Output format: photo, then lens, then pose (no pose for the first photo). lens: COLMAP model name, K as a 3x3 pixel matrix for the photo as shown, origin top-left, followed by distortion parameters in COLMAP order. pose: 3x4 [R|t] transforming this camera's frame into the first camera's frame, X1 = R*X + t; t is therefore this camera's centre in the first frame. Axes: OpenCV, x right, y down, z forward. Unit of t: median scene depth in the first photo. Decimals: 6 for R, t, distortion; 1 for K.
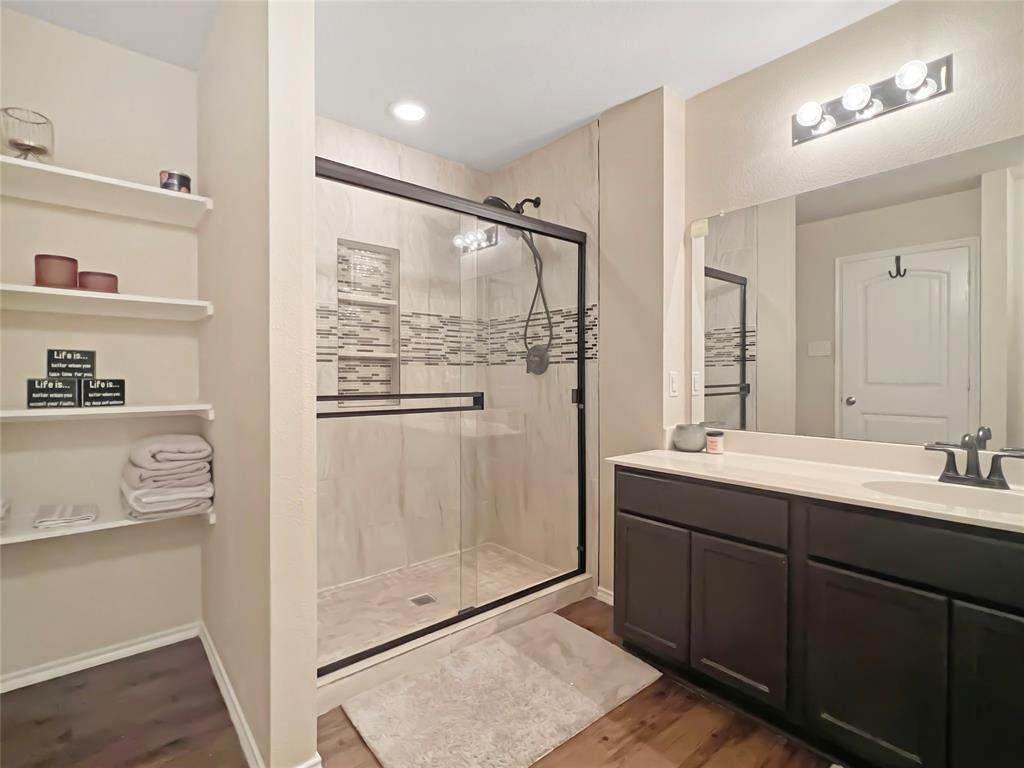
lens RADIAL K [[488.1, 0, 513.6], [0, 488.1, 369.3], [0, 0, 1]] dist [-0.000370, 0.000120]
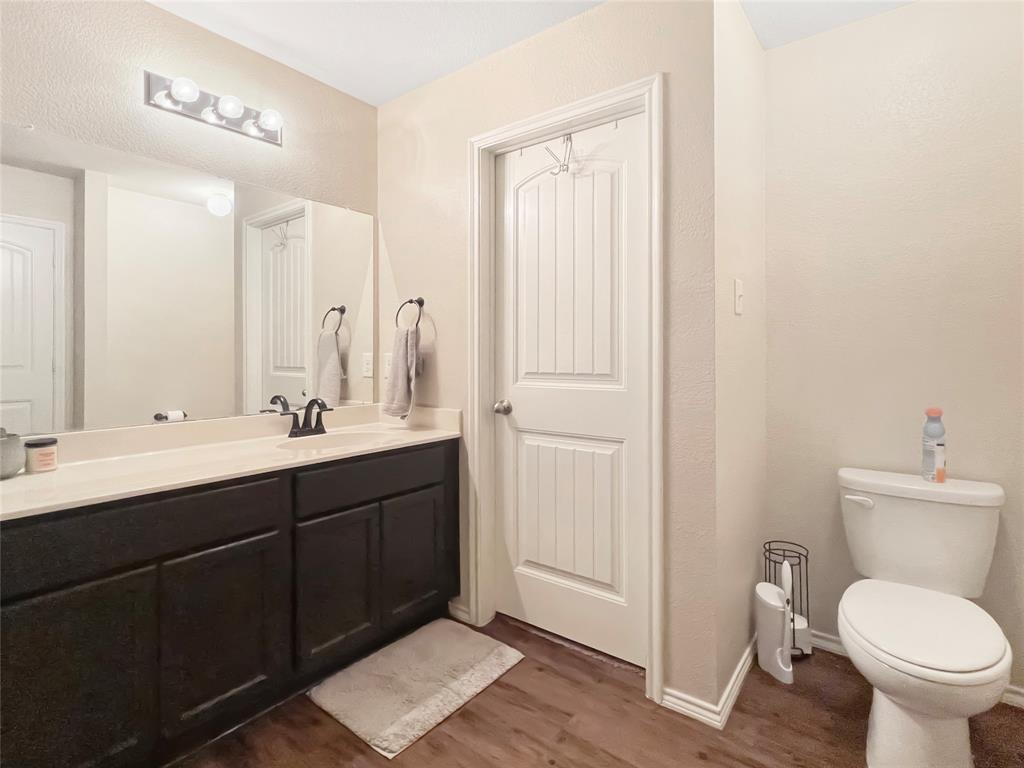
lens RADIAL K [[488.1, 0, 513.6], [0, 488.1, 369.3], [0, 0, 1]] dist [-0.000370, 0.000120]
pose [[-0.184661, -0.018831, 0.982622, -0.507624], [-0.000304, 0.999817, 0.019103, 0.026343], [-0.982802, 0.003229, -0.184633, 0.687320]]
